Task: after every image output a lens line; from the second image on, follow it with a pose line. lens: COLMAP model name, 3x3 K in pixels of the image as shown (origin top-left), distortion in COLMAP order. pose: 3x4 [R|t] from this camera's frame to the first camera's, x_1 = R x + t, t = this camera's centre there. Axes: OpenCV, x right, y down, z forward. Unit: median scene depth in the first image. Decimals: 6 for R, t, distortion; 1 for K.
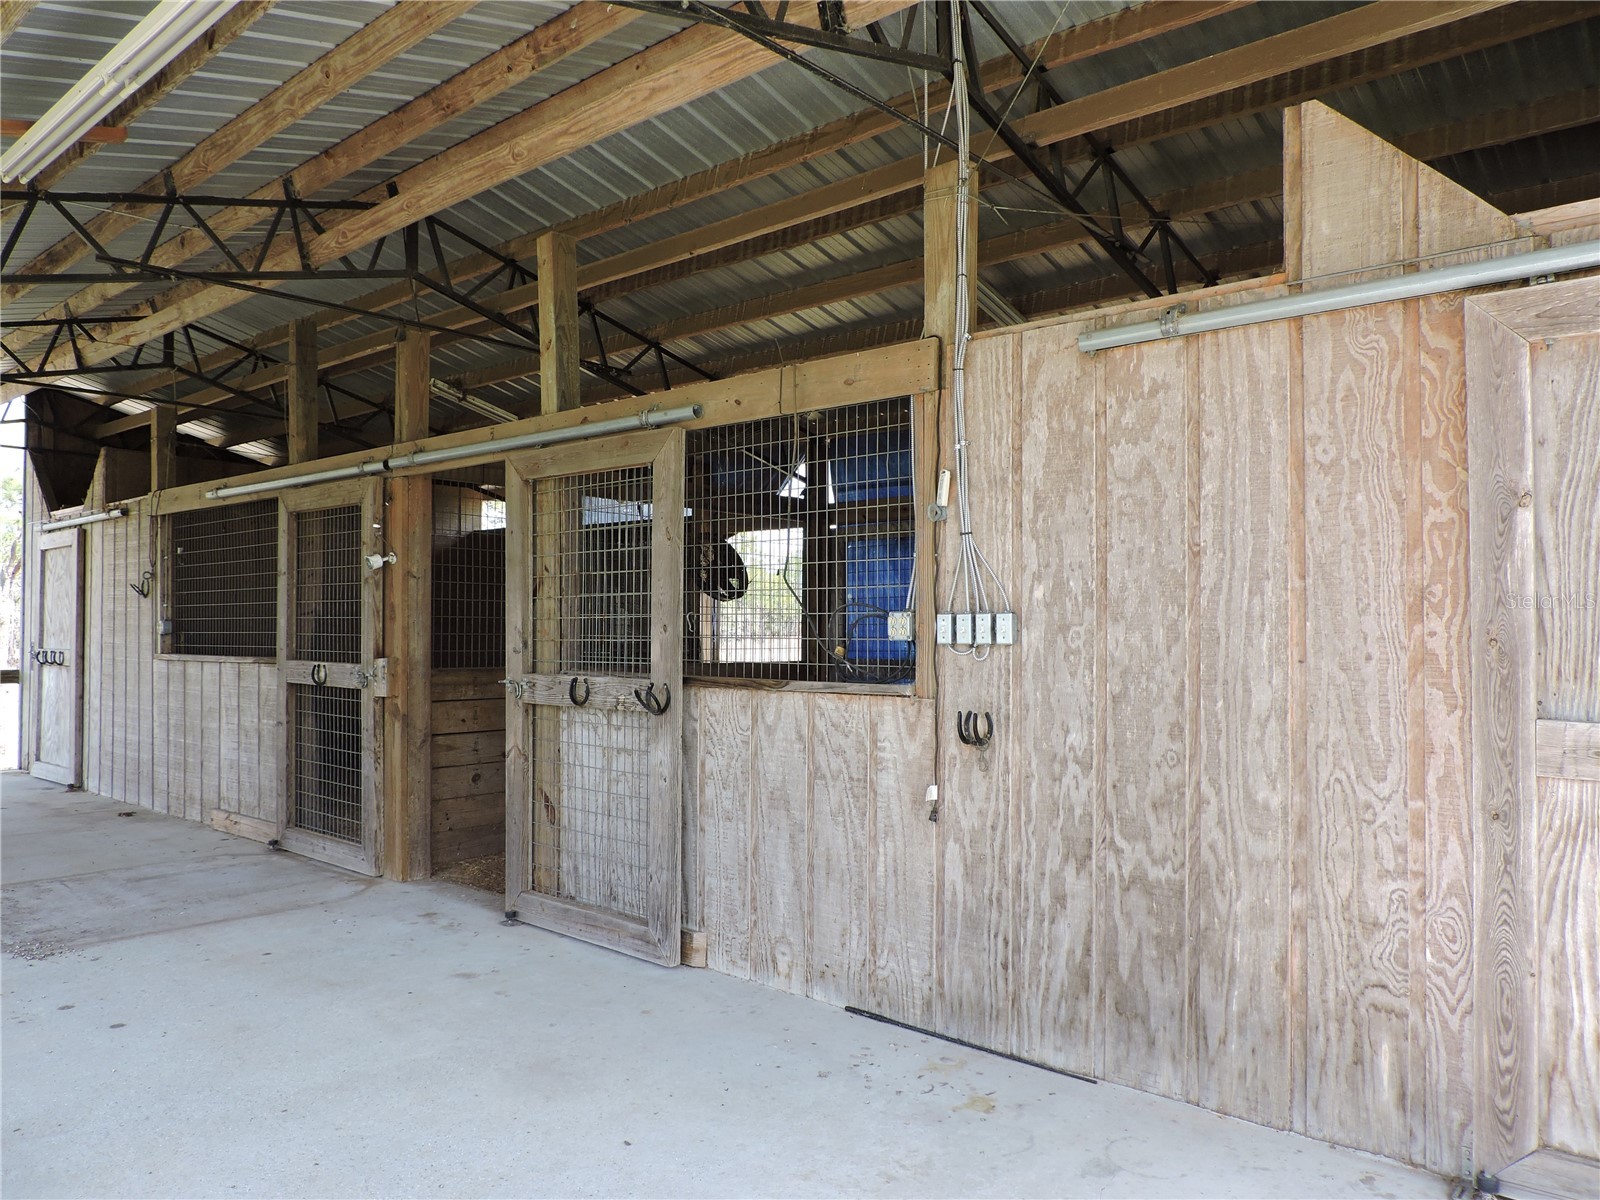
lens RADIAL K [[1133.9, 0, 798.4], [0, 1133.9, 613.8], [0, 0, 1]] dist [-0.010571, 0.000145]
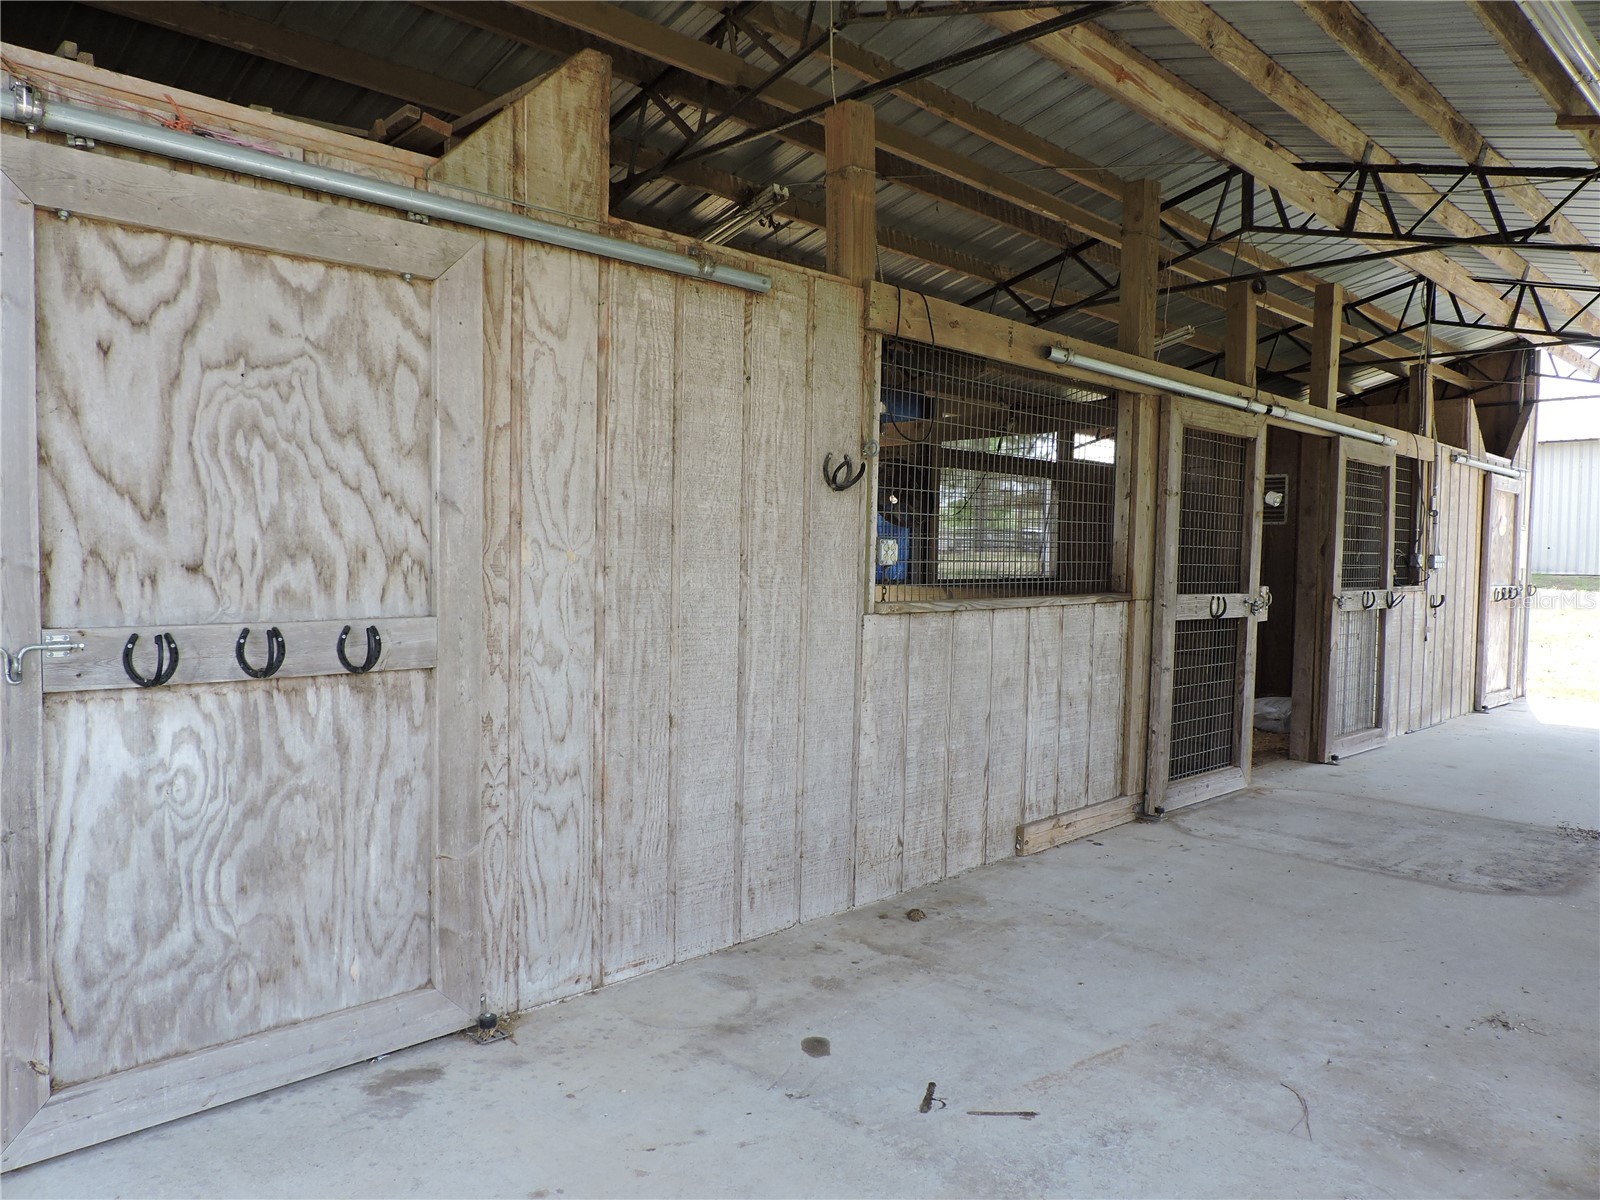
lens RADIAL K [[1133.9, 0, 799.2], [0, 1133.9, 590.4], [0, 0, 1]] dist [-0.010571, 0.000145]
pose [[0.067537, -0.040937, 0.996877, -1.241044], [-0.033509, 0.998501, 0.043274, 0.008758], [-0.997154, -0.036327, 0.066064, 1.142458]]
